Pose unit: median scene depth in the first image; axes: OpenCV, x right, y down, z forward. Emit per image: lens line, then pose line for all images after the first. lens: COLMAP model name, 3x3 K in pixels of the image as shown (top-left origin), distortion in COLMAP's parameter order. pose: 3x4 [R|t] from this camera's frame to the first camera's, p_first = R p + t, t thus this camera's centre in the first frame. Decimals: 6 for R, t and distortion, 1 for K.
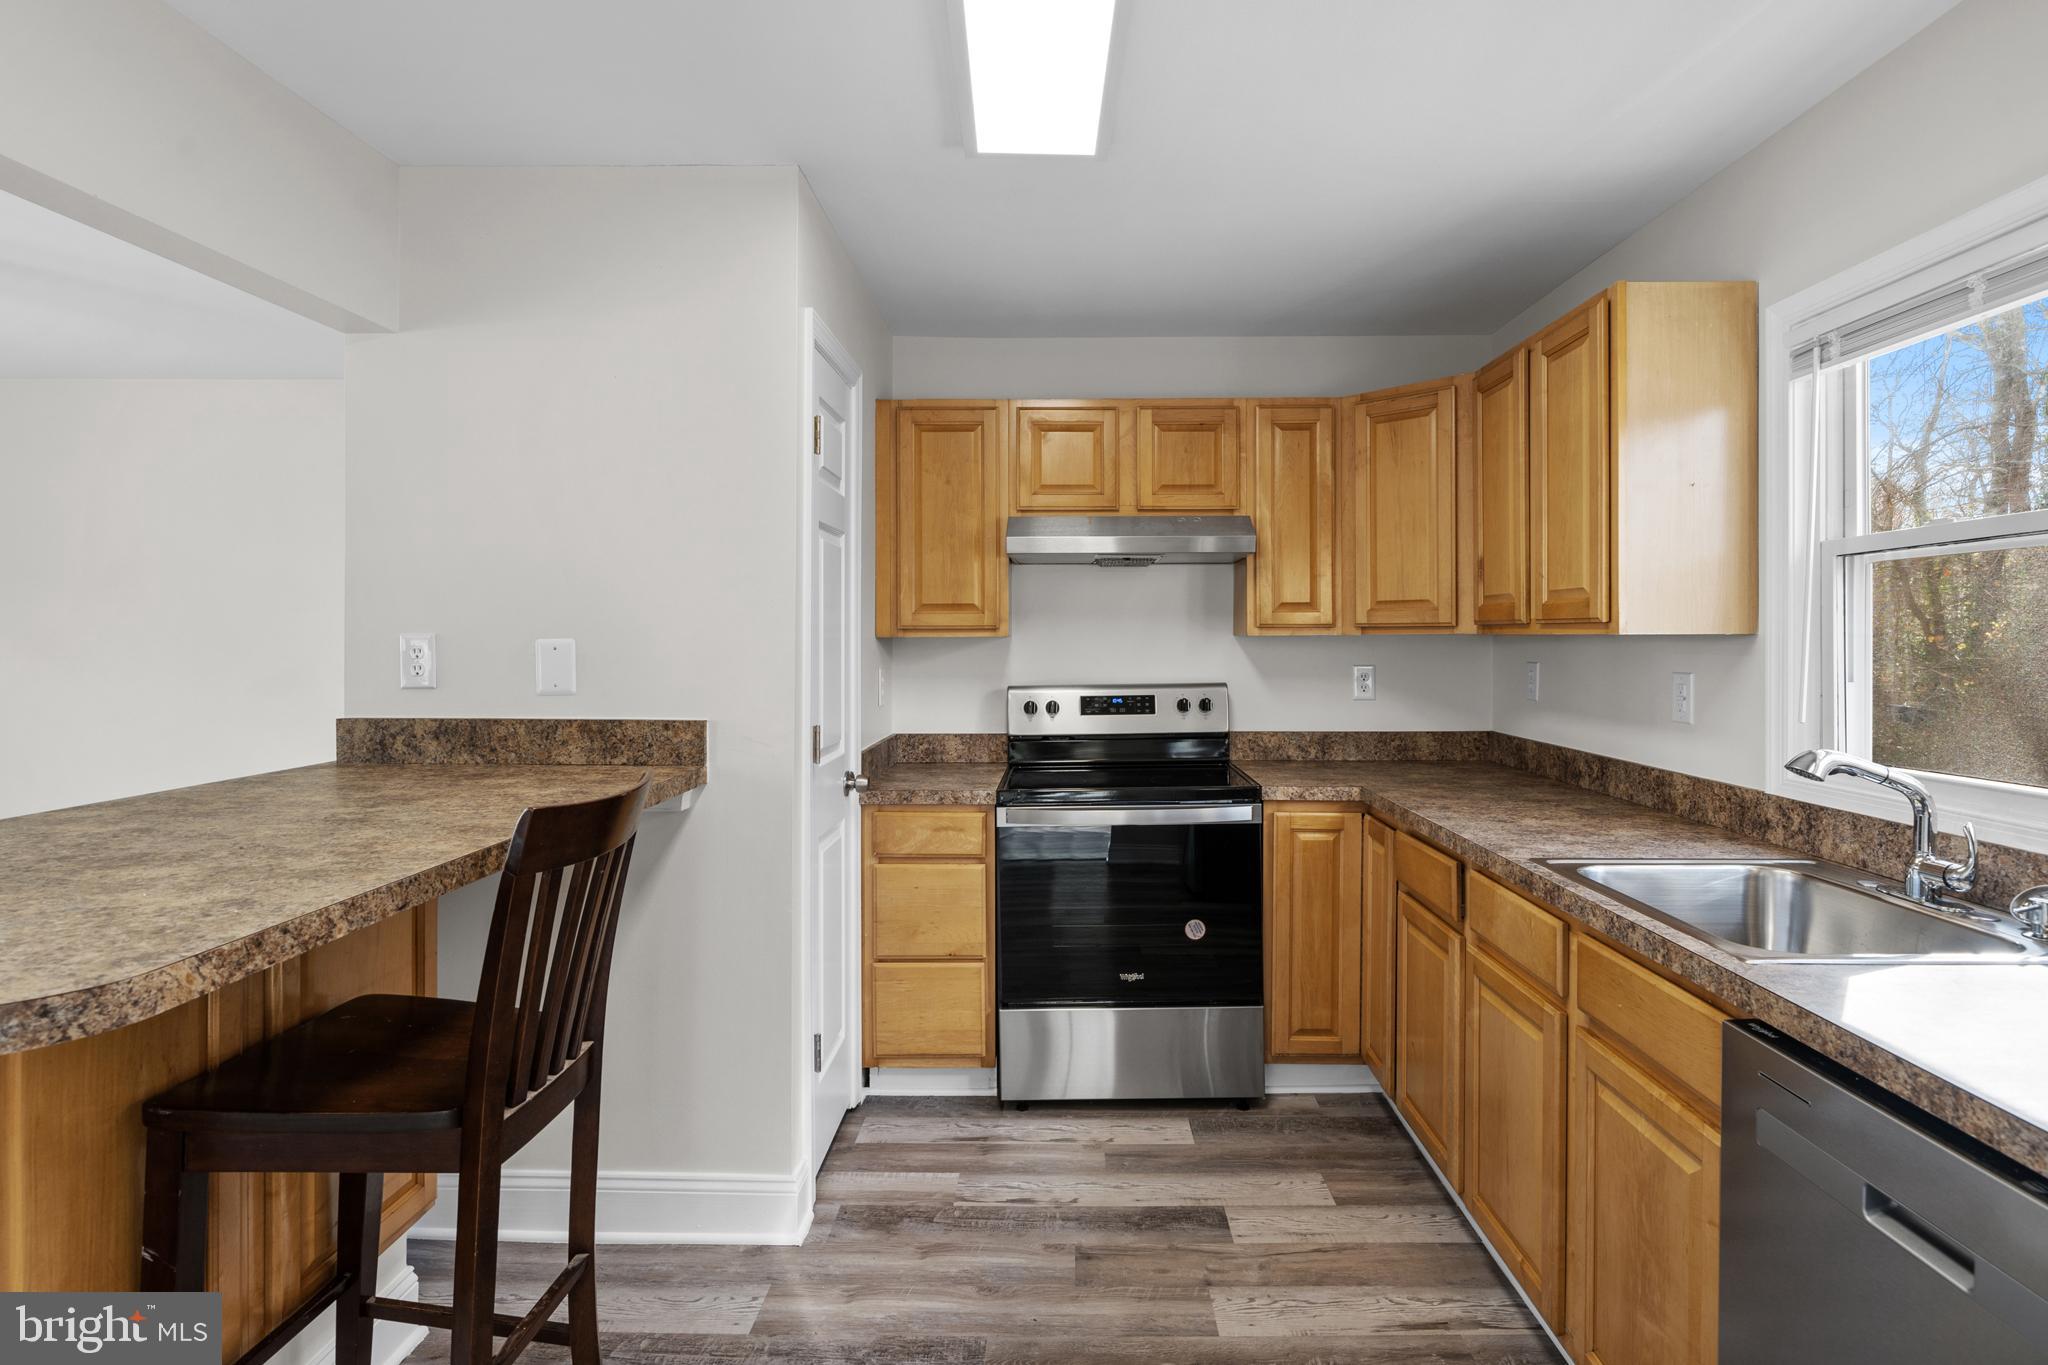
lens RADIAL K [[998.4, 0, 1030.4], [0, 998.4, 636.3], [0, 0, 1]] dist [-0.010131, 0.000117]
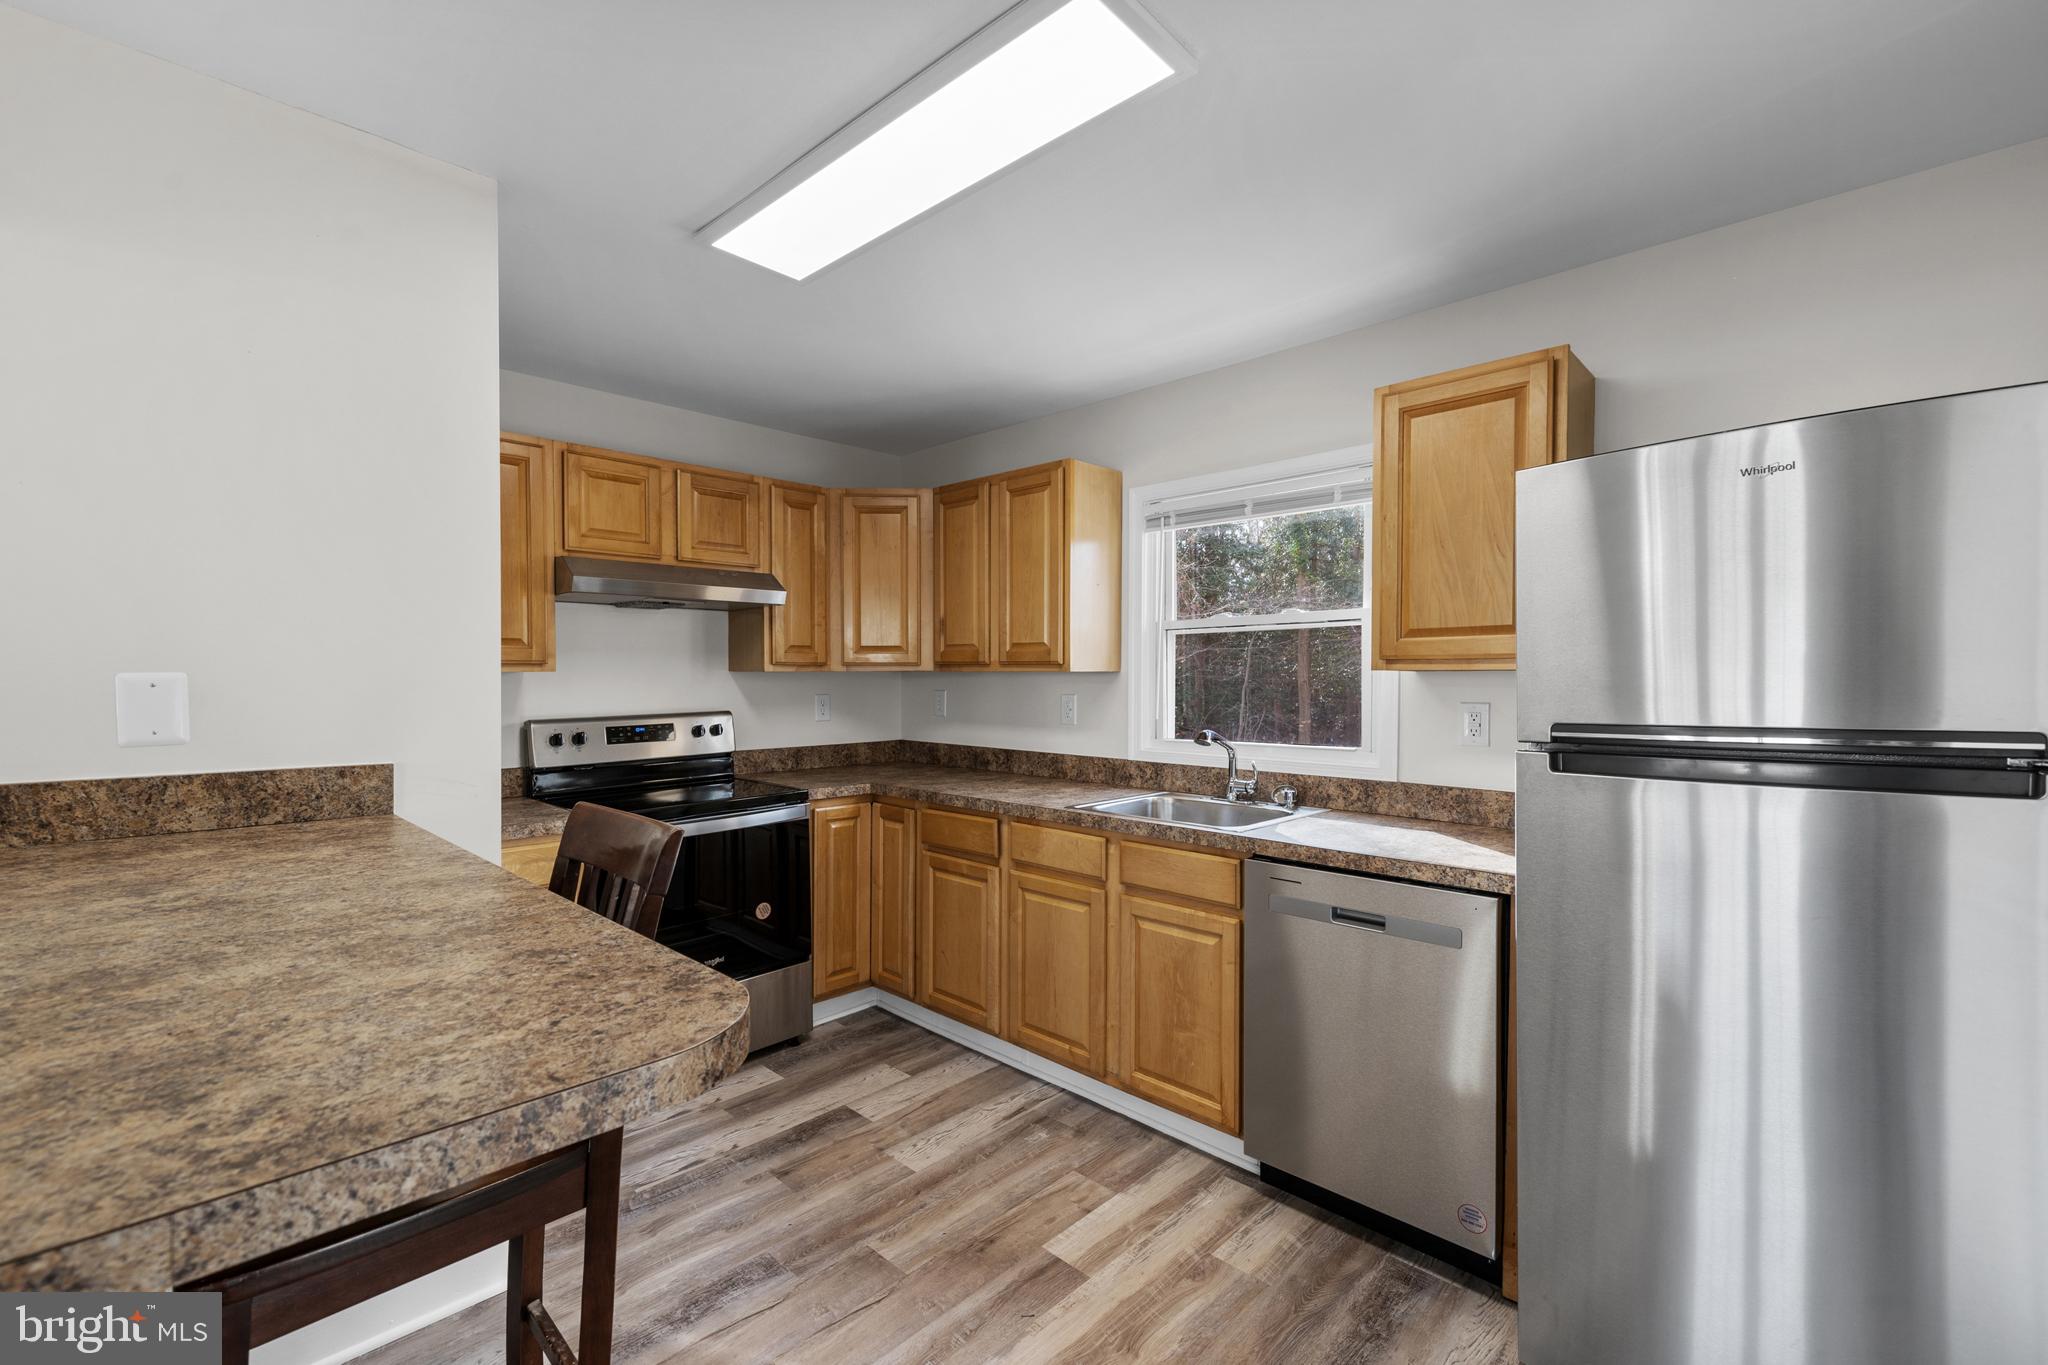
lens RADIAL K [[870.9, 0, 1012.4], [0, 870.9, 690.7], [0, 0, 1]] dist [-0.000430, -0.000136]
pose [[0.695682, -0.012620, 0.718239, -0.502271], [-0.002859, 0.999789, 0.020336, 0.000819], [-0.718344, -0.016201, 0.695499, 0.051177]]
